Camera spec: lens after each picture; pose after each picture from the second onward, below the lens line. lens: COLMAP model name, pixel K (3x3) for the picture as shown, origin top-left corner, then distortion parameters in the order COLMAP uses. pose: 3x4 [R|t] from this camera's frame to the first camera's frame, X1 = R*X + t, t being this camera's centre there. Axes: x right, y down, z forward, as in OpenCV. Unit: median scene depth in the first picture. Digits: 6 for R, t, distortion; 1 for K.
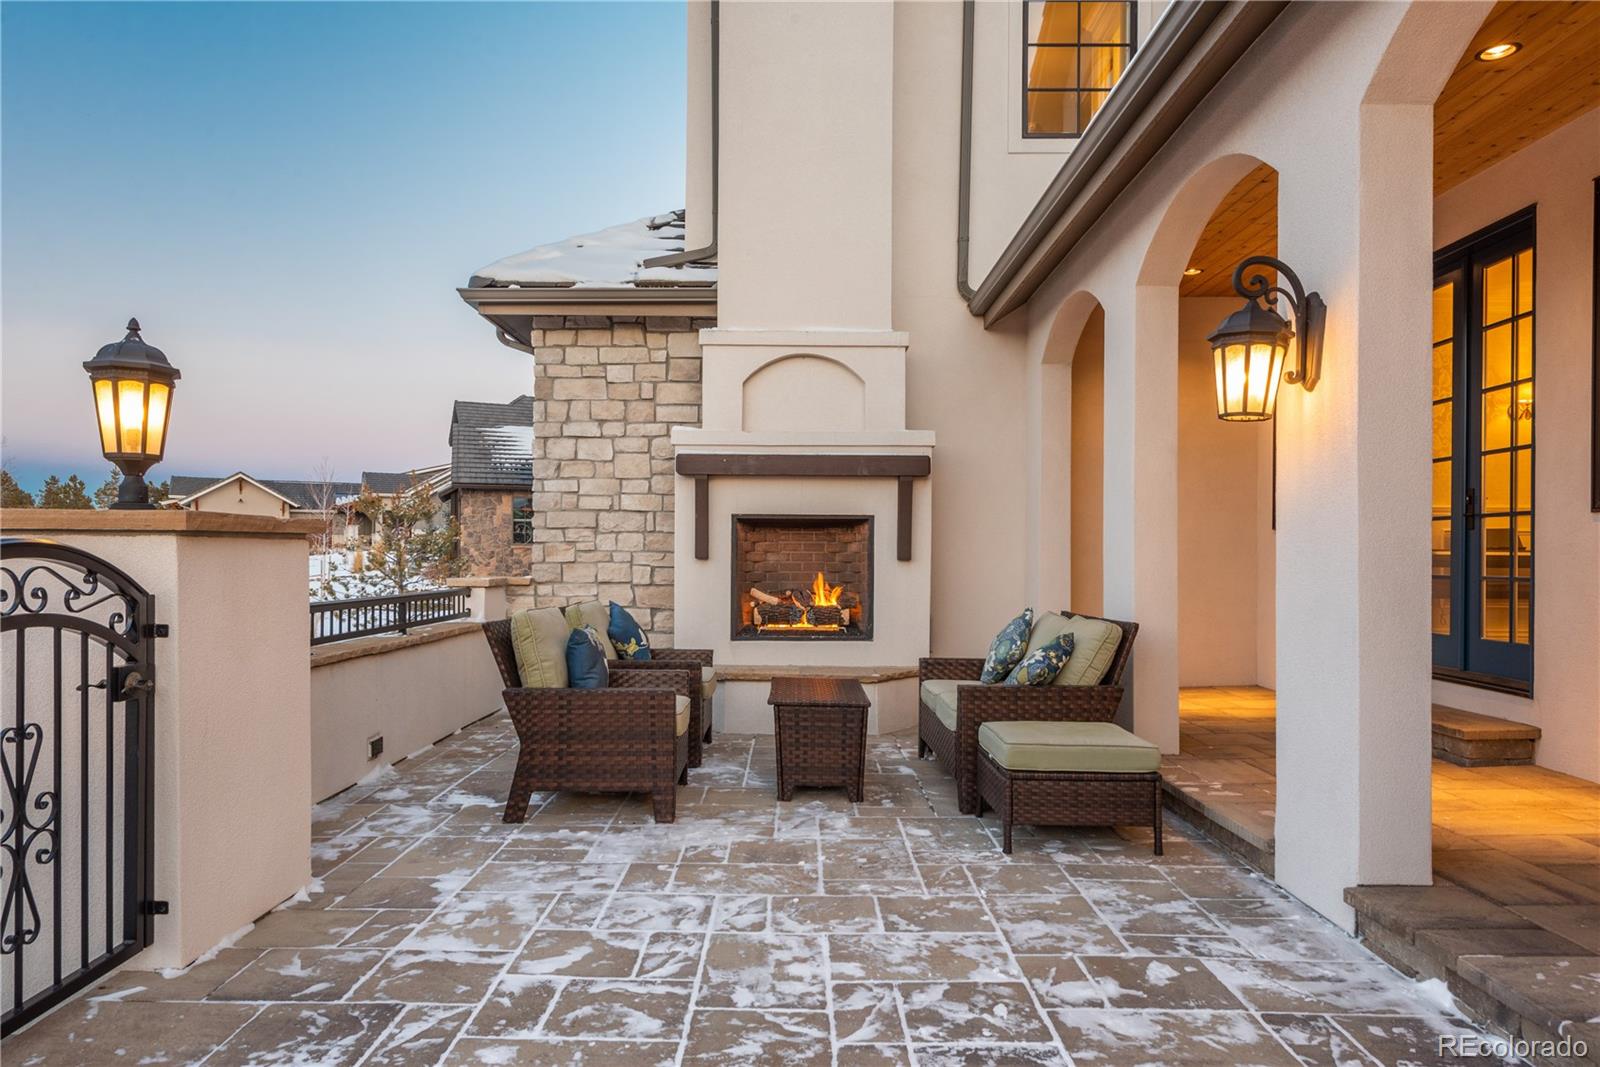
lens RADIAL K [[1079.8, 0, 798.6], [0, 1079.8, 539.4], [0, 0, 1]] dist [0.024138, -0.004895]
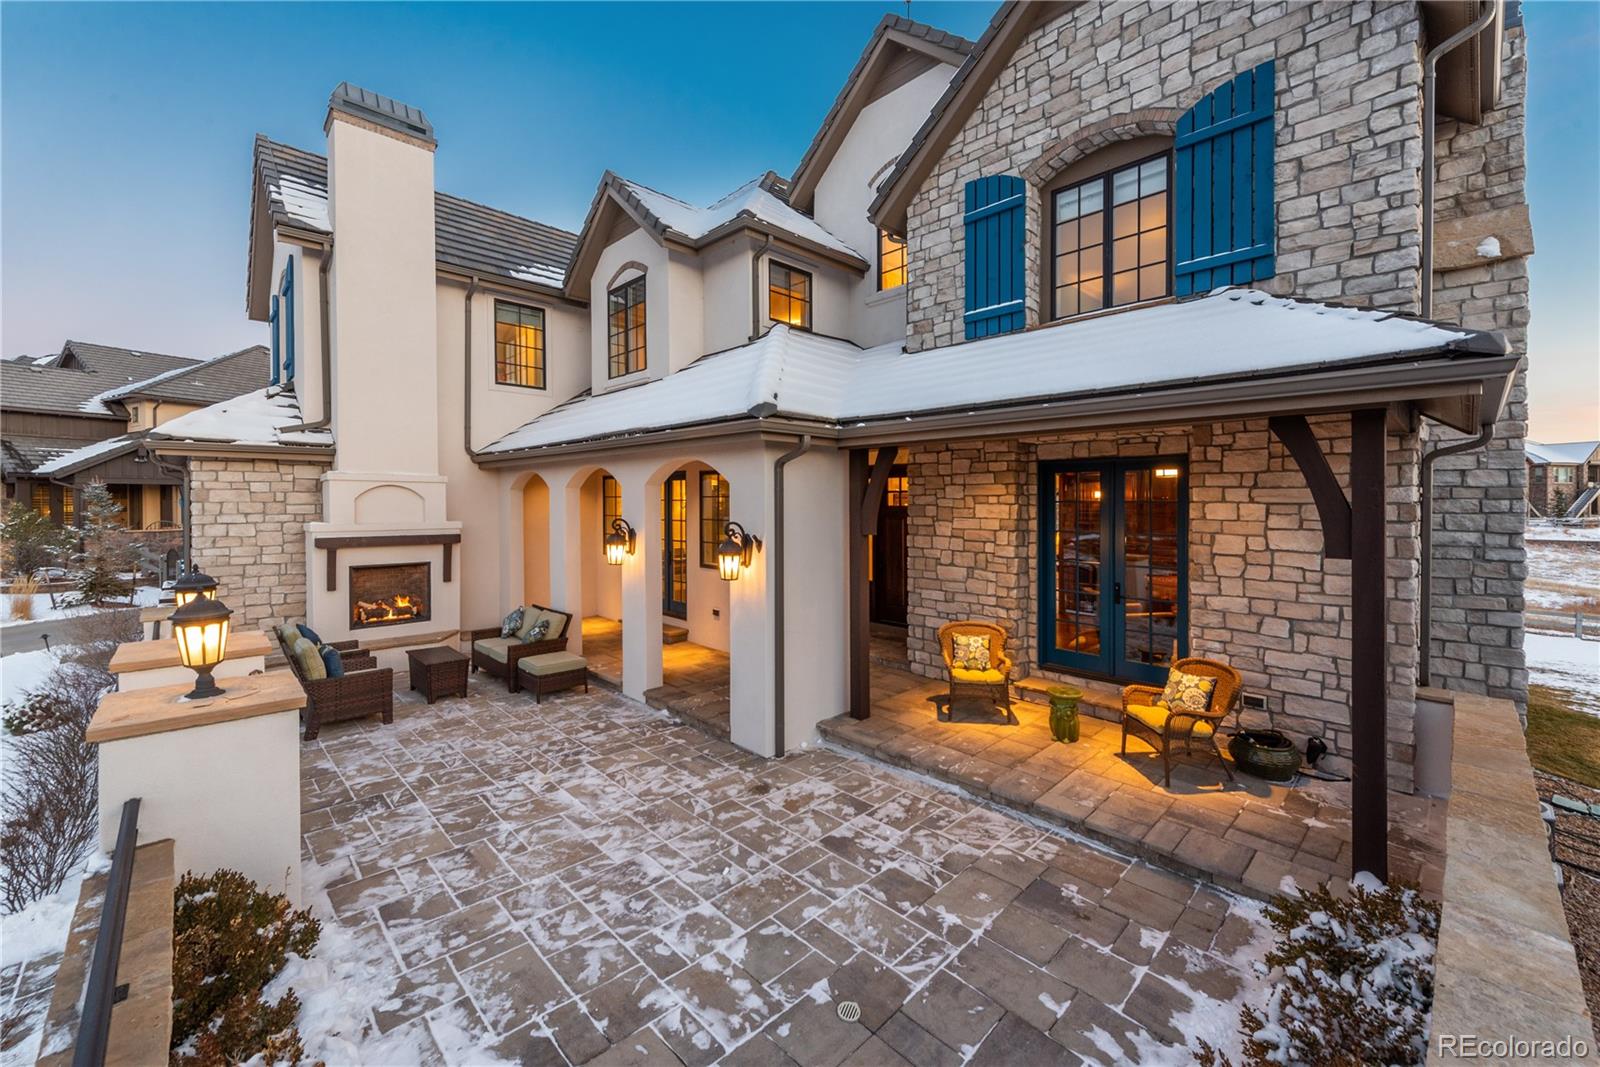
lens RADIAL K [[621.1, 0, 775.1], [0, 621.1, 496.7], [0, 0, 1]] dist [0.002842, -0.000728]
pose [[0.748208, -0.006169, 0.663436, -0.347777], [0.011585, 0.999926, -0.003767, -0.204565], [-0.663363, 0.010505, 0.748224, -0.552218]]
